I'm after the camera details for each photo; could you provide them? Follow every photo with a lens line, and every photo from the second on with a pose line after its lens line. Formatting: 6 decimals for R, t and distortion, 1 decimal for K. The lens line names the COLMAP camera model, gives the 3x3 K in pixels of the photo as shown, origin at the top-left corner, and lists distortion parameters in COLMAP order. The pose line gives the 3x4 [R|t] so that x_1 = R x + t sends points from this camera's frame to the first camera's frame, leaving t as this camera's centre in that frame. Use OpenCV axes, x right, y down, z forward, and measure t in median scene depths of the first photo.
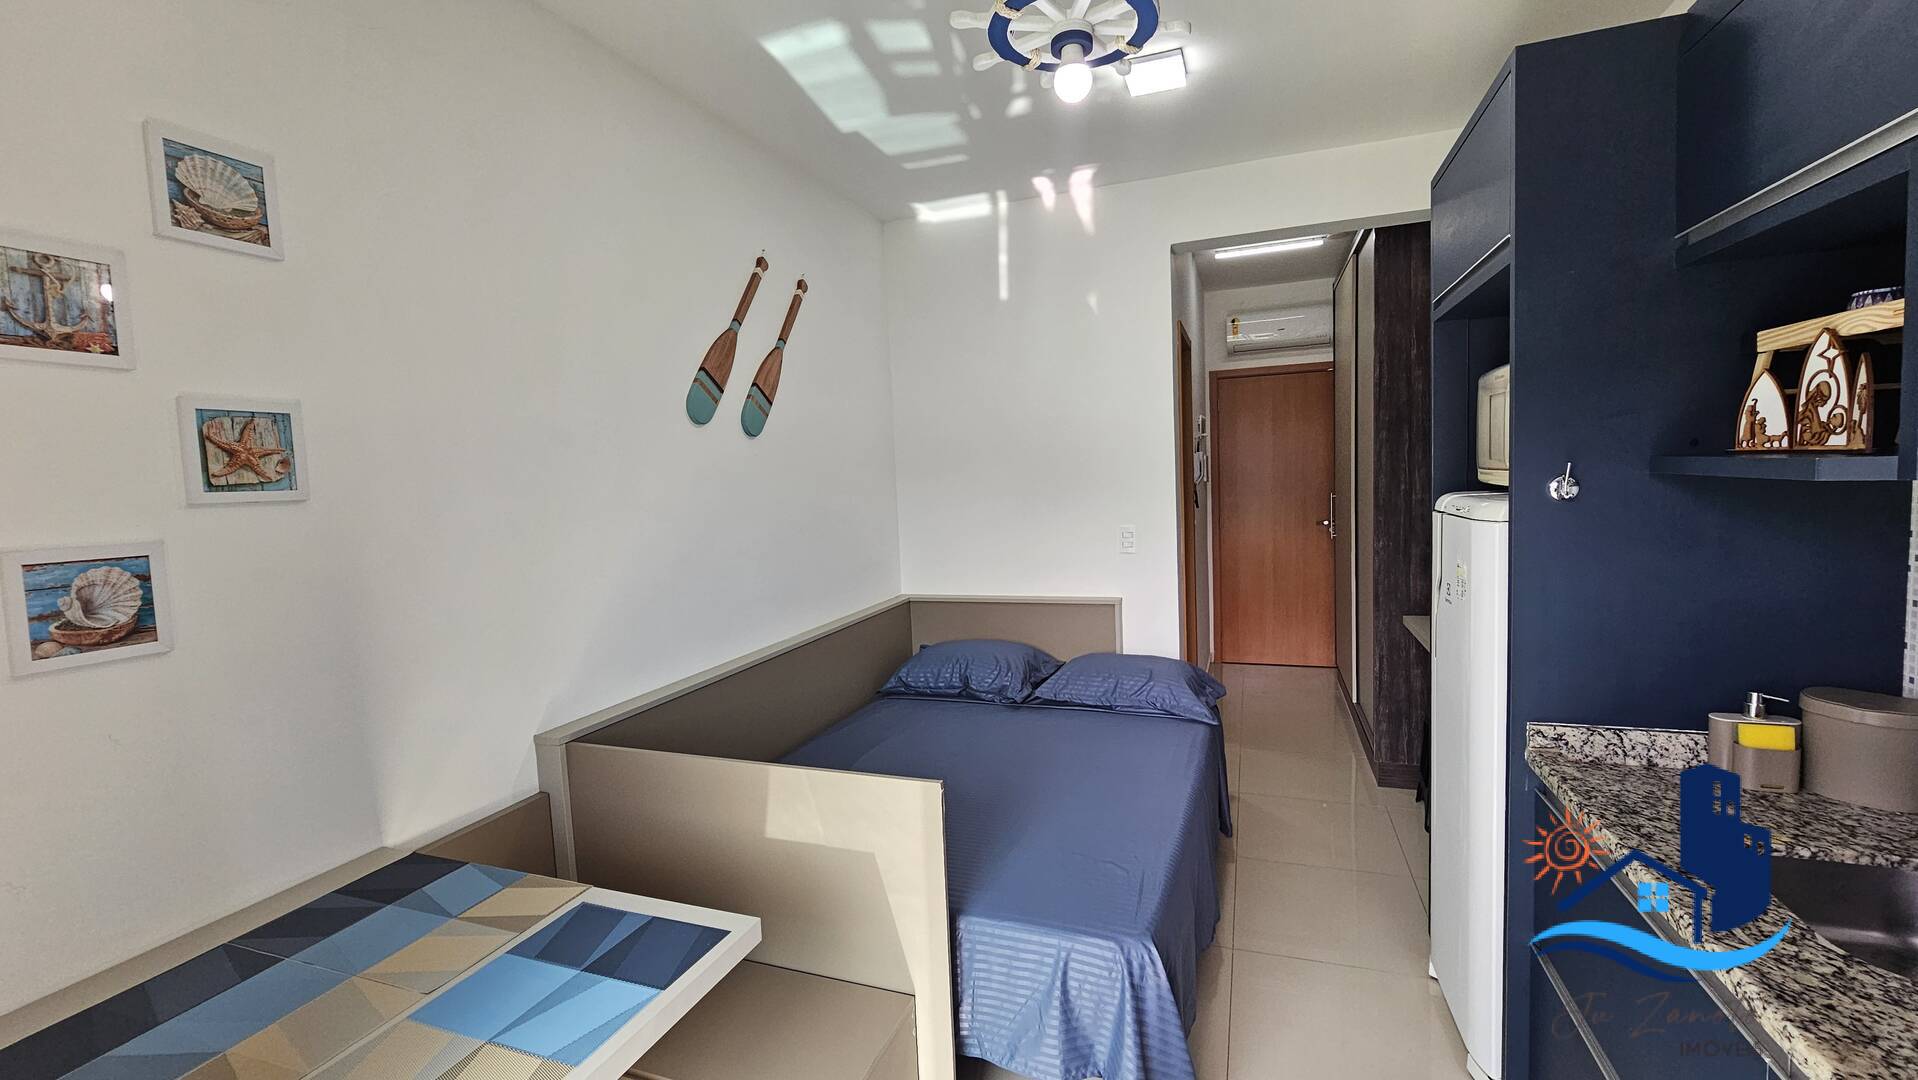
lens RADIAL K [[787.4, 0, 967.6], [0, 787.4, 534.8], [0, 0, 1]] dist [-0.004453, 0.000231]
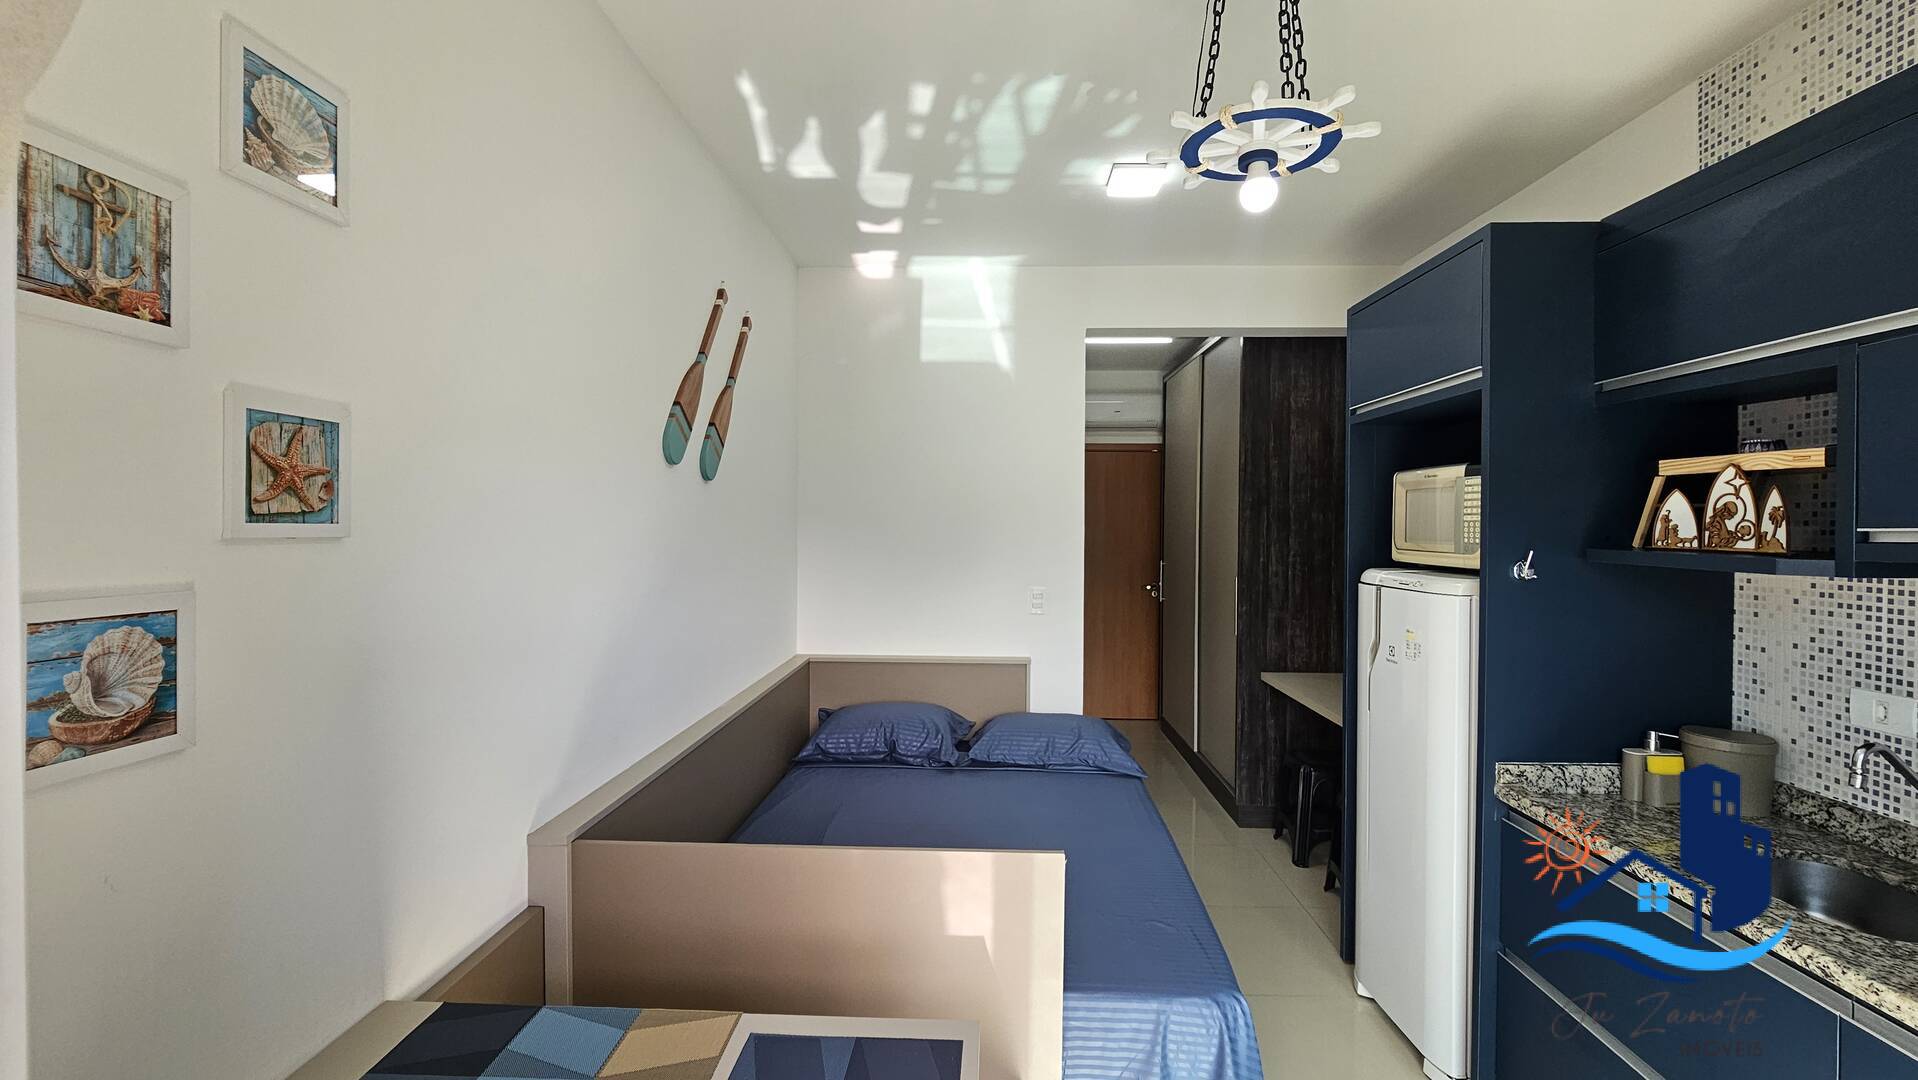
lens RADIAL K [[790.4, 0, 968.3], [0, 790.4, 535.2], [0, 0, 1]] dist [-0.002674, 0.000119]
pose [[0.949021, 0.044290, 0.312086, -0.531598], [-0.022439, 0.997060, -0.073265, -0.003985], [-0.314413, 0.062527, 0.947225, 0.094450]]
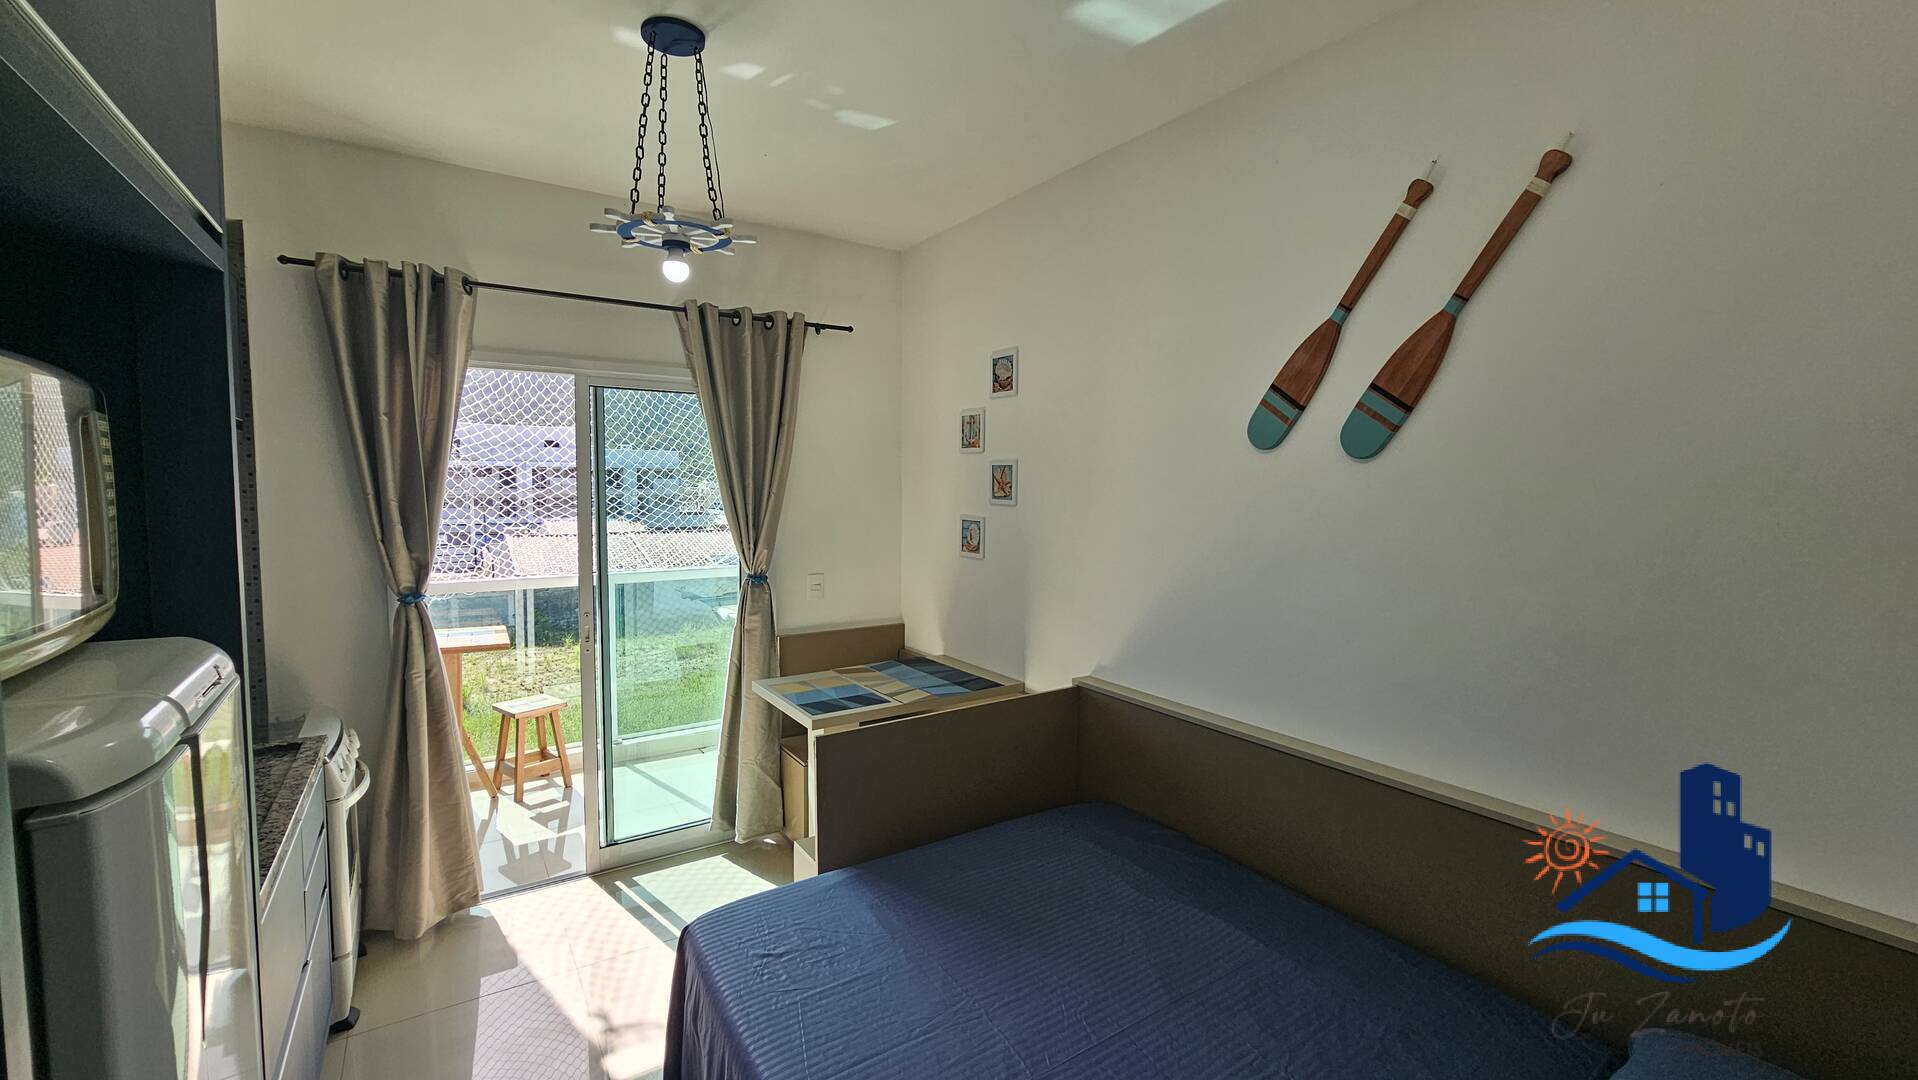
lens RADIAL K [[787.4, 0, 967.6], [0, 787.4, 534.8], [0, 0, 1]] dist [-0.004453, 0.000231]
pose [[-0.578671, 0.094648, -0.810050, 1.021959], [-0.049817, 0.987286, 0.150945, -0.294203], [0.814038, 0.127702, -0.566599, 2.211918]]
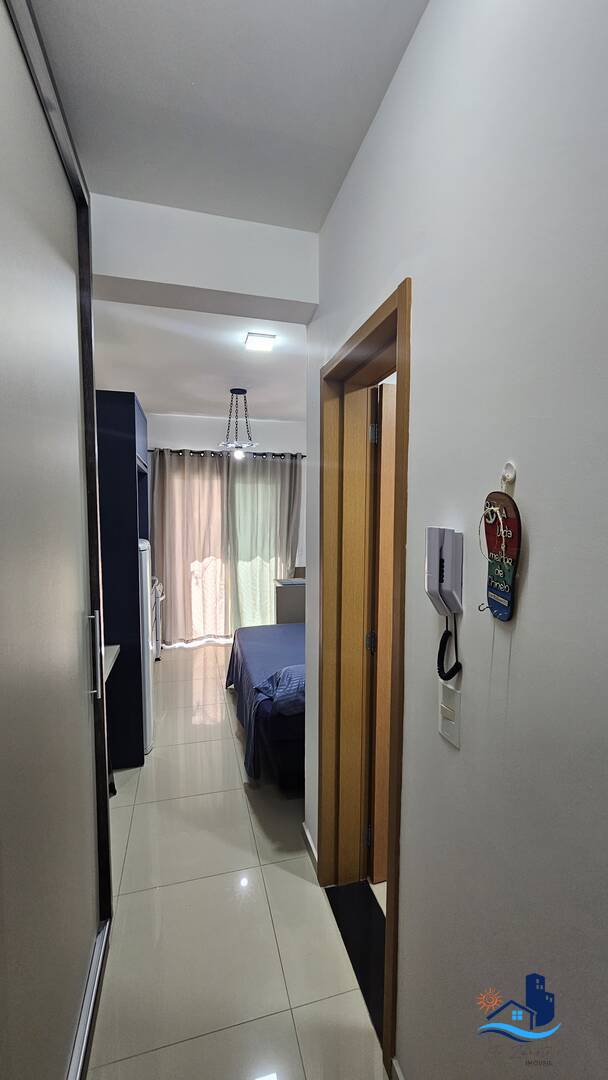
lens RADIAL K [[443.4, 0, 306.2], [0, 443.4, 545.6], [0, 0, 1]] dist [-0.004453, 0.000231]
pose [[-0.809190, 0.089325, -0.580717, 1.527056], [-0.014086, 0.985142, 0.171161, -0.441088], [0.587378, 0.146682, -0.795909, 3.607561]]
